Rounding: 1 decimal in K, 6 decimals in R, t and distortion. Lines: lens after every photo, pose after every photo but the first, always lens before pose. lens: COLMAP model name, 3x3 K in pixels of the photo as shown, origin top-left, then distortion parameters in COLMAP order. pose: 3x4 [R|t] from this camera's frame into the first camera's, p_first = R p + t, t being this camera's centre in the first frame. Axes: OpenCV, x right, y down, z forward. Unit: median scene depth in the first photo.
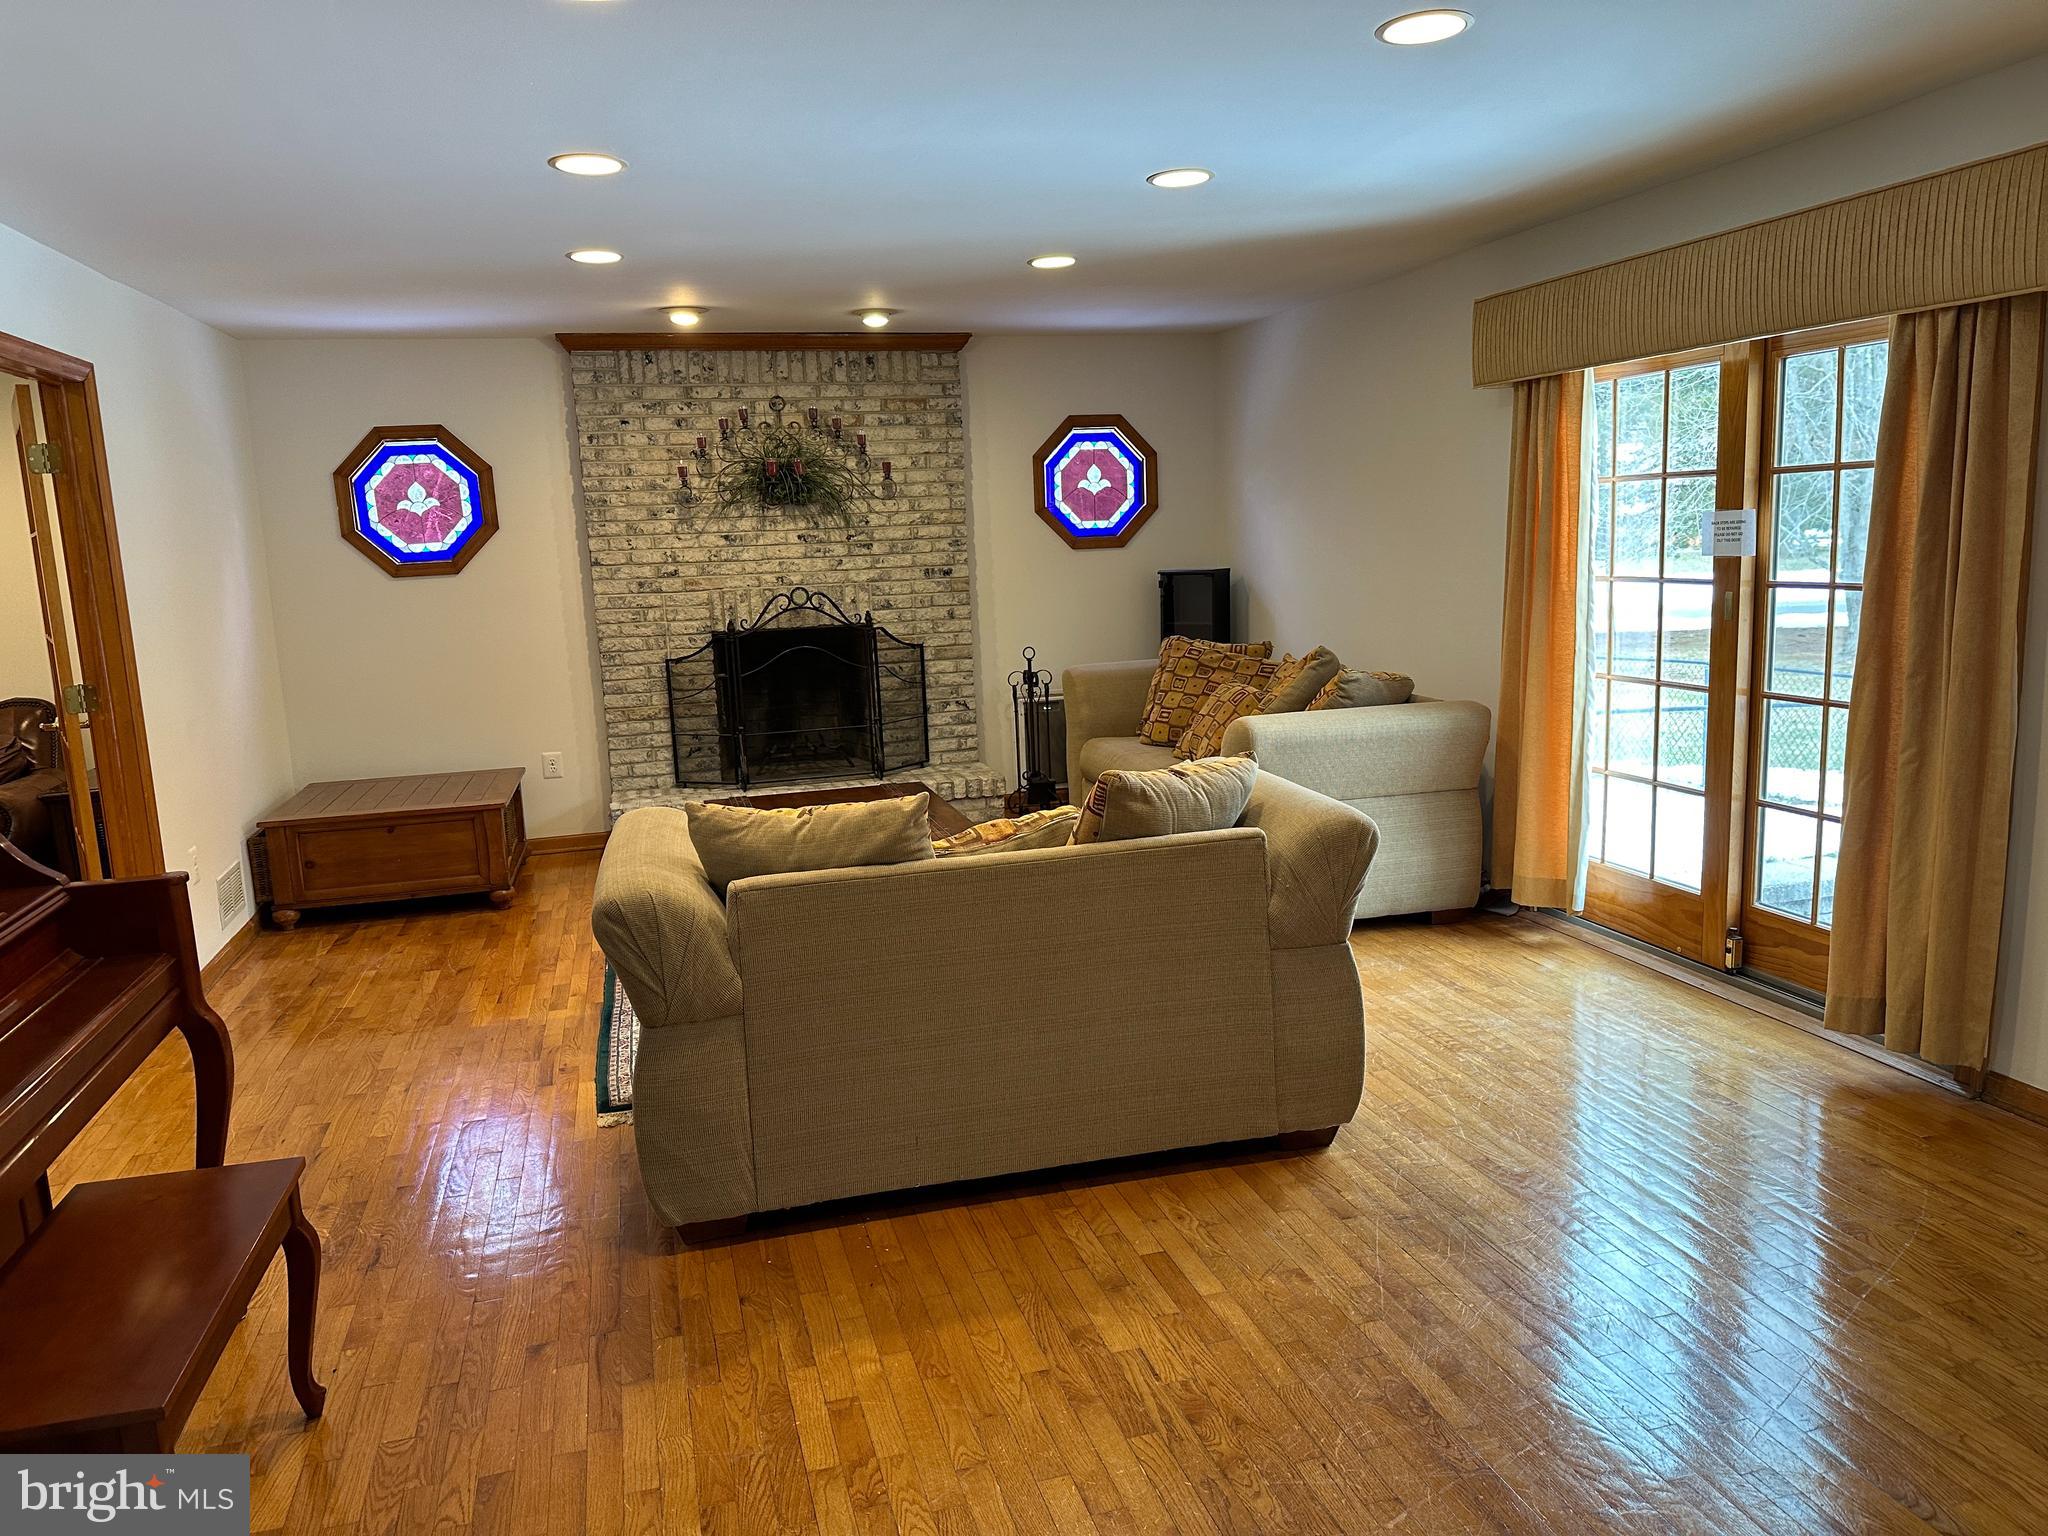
lens RADIAL K [[1429.7, 0, 1024.5], [0, 1429.7, 778.8], [0, 0, 1]] dist [0.048535, 0.000033]
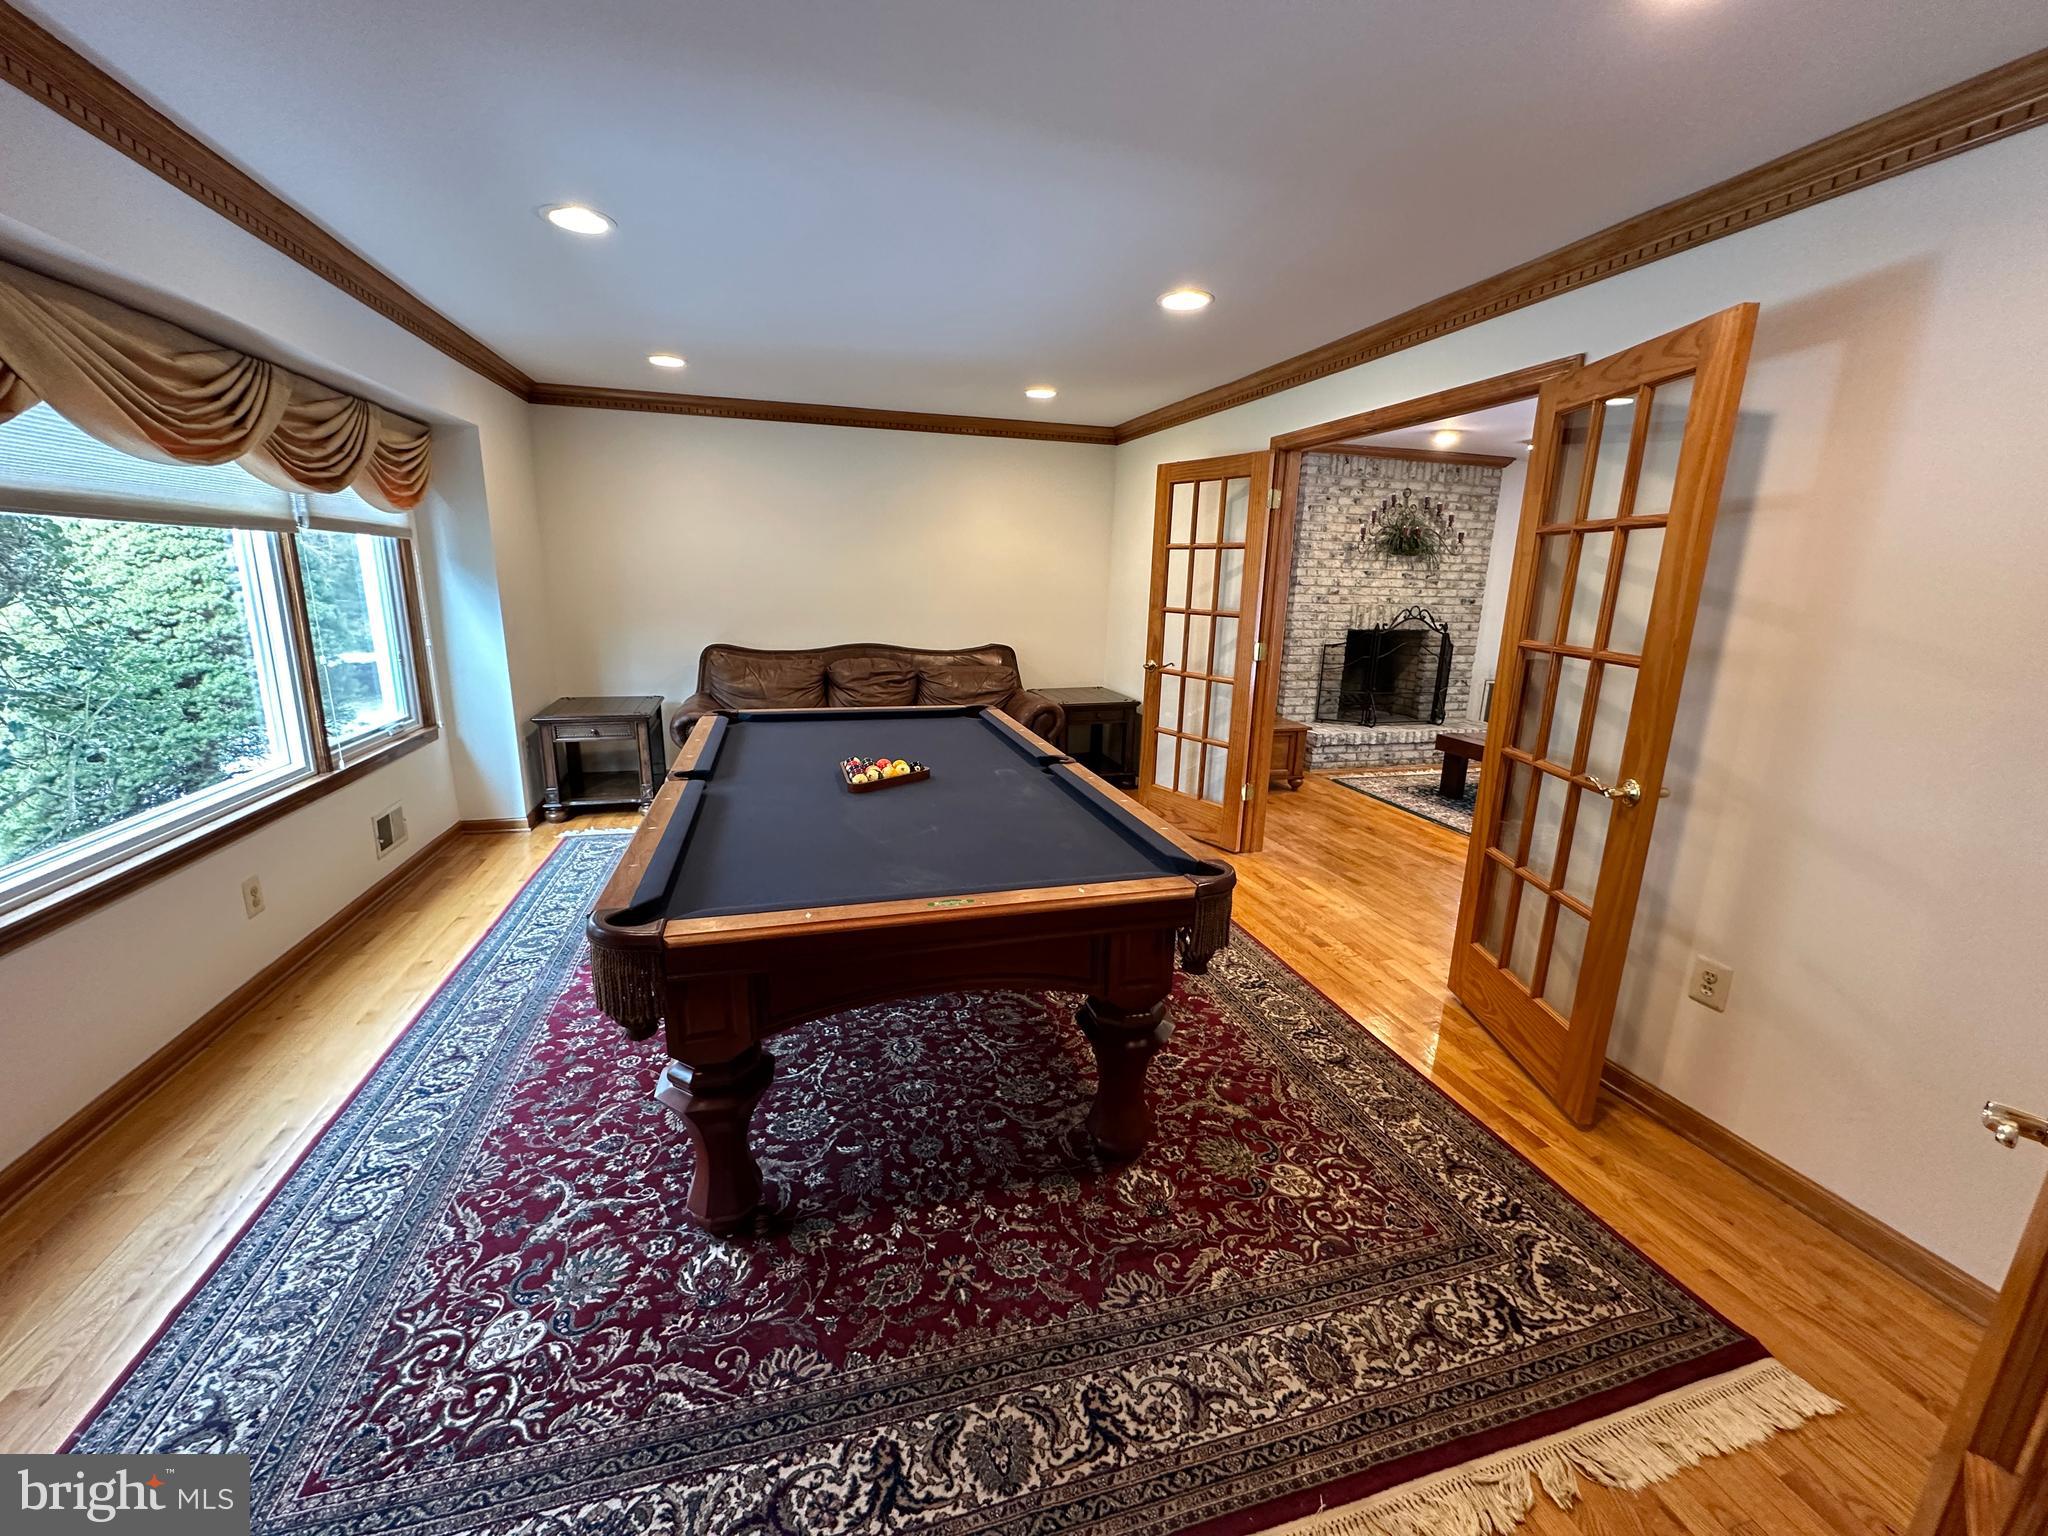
lens RADIAL K [[821.1, 0, 1024.5], [0, 821.1, 757.8], [0, 0, 1]] dist [-0.003120, 0.000901]
pose [[0.997993, 0.060864, 0.017482, -0.602061], [-0.061634, 0.996965, 0.047560, 0.023255], [-0.014535, -0.048542, 0.998715, 0.053558]]
